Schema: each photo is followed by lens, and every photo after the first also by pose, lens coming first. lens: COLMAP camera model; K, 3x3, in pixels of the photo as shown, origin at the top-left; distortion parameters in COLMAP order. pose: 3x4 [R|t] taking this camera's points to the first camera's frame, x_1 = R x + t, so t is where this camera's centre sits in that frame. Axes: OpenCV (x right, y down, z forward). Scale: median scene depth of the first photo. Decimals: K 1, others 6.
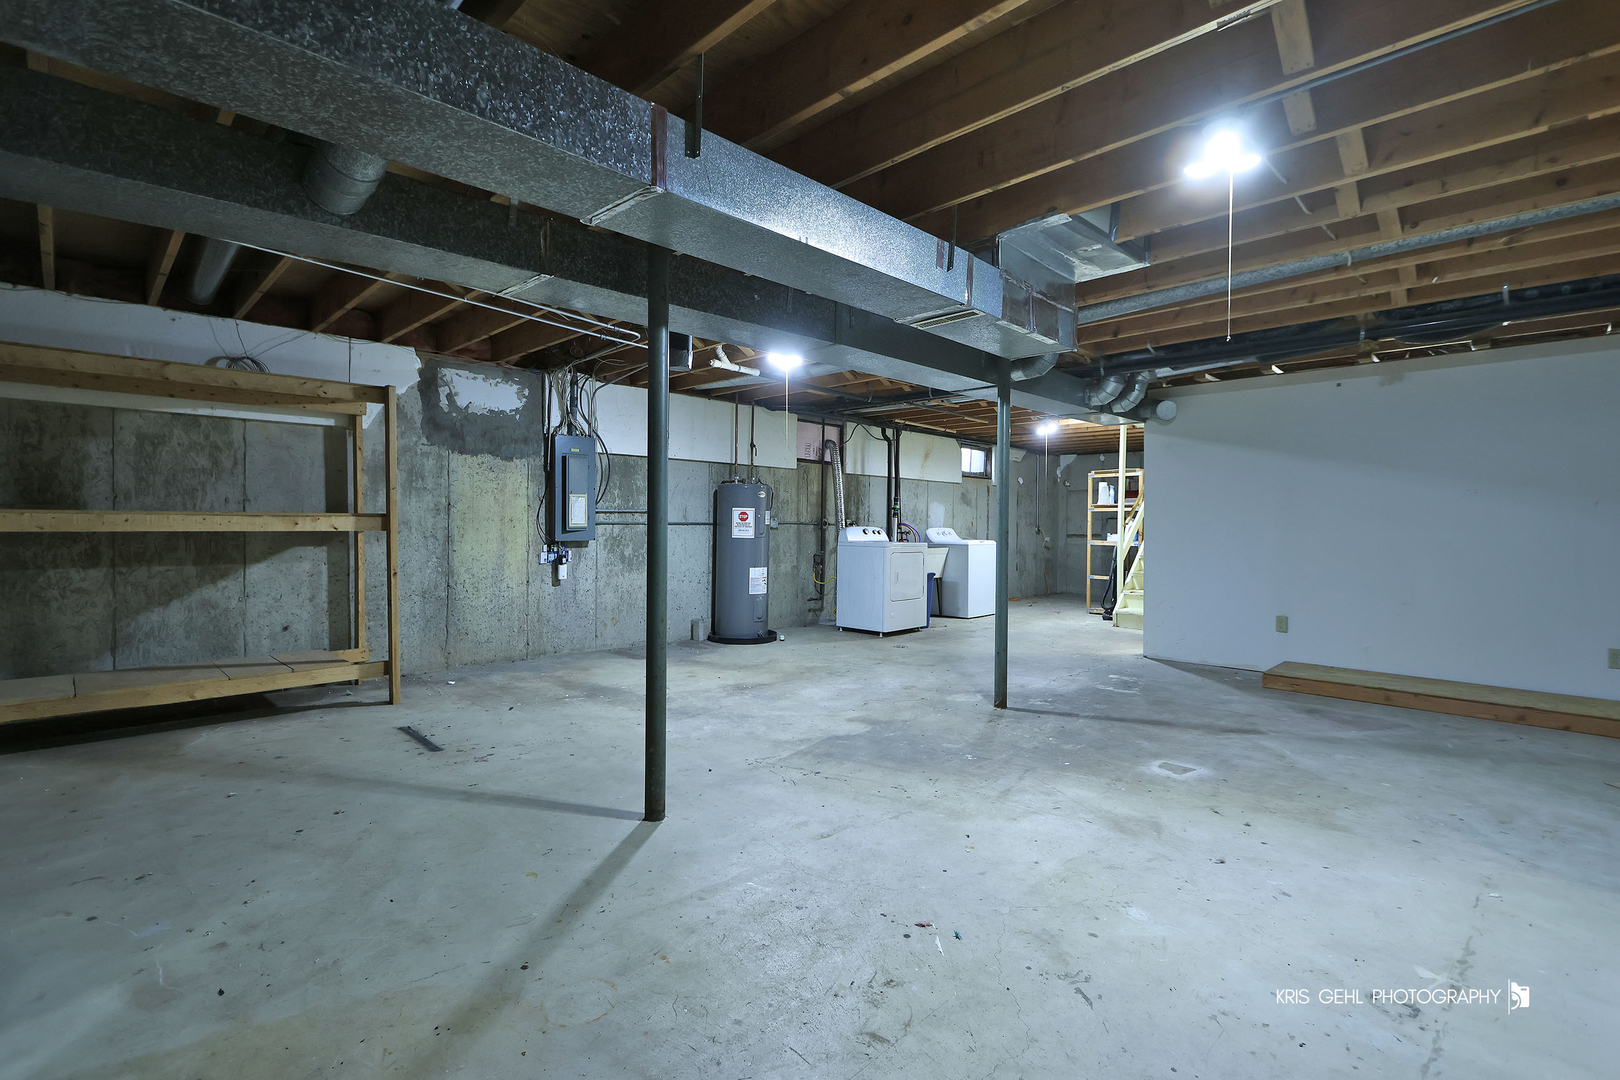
lens RADIAL K [[748.2, 0, 806.3], [0, 748.2, 536.2], [0, 0, 1]] dist [0.004290, -0.002971]
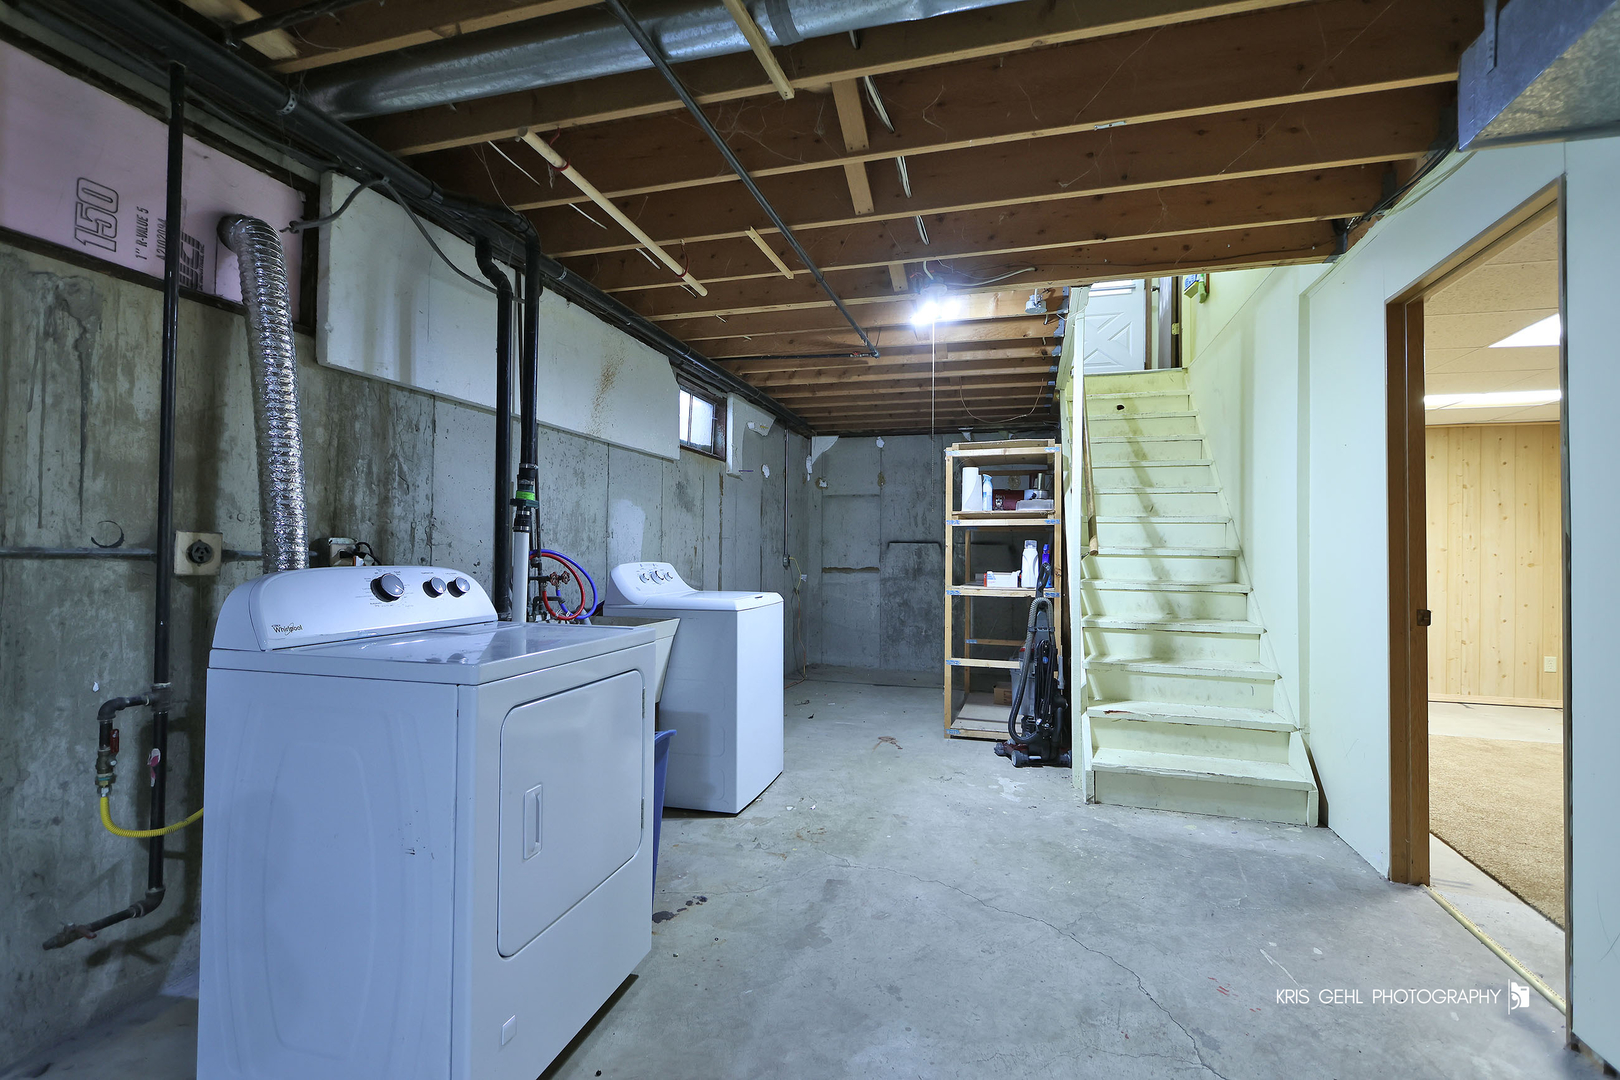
lens RADIAL K [[748.2, 0, 818.0], [0, 748.2, 539.6], [0, 0, 1]] dist [0.004290, -0.002971]
pose [[0.877521, 0.008057, 0.479471, 0.073763], [0.004866, 0.999658, -0.025704, -0.012996], [-0.479514, 0.024889, 0.877181, 0.636520]]
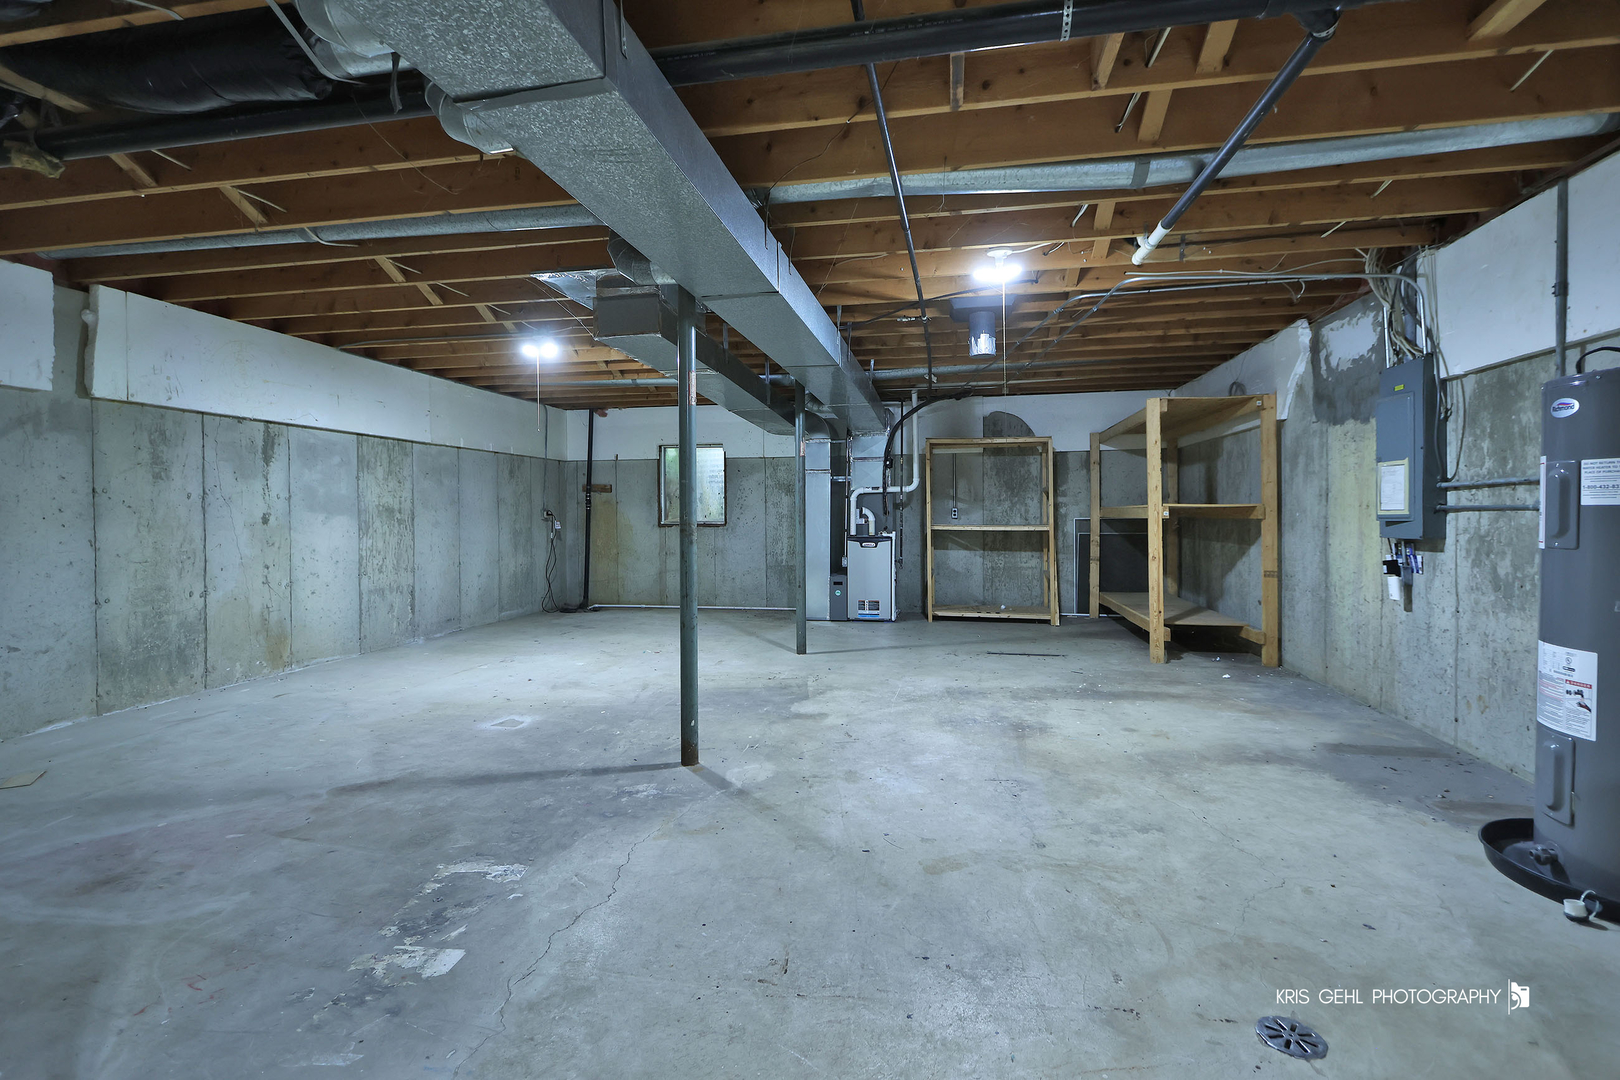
lens RADIAL K [[748.2, 0, 808.5], [0, 748.2, 529.6], [0, 0, 1]] dist [0.004290, -0.002971]
pose [[-0.831701, 0.006270, -0.555188, 0.549106], [-0.012844, 0.999451, 0.030527, -0.017256], [0.555075, 0.032520, -0.831164, 1.615207]]
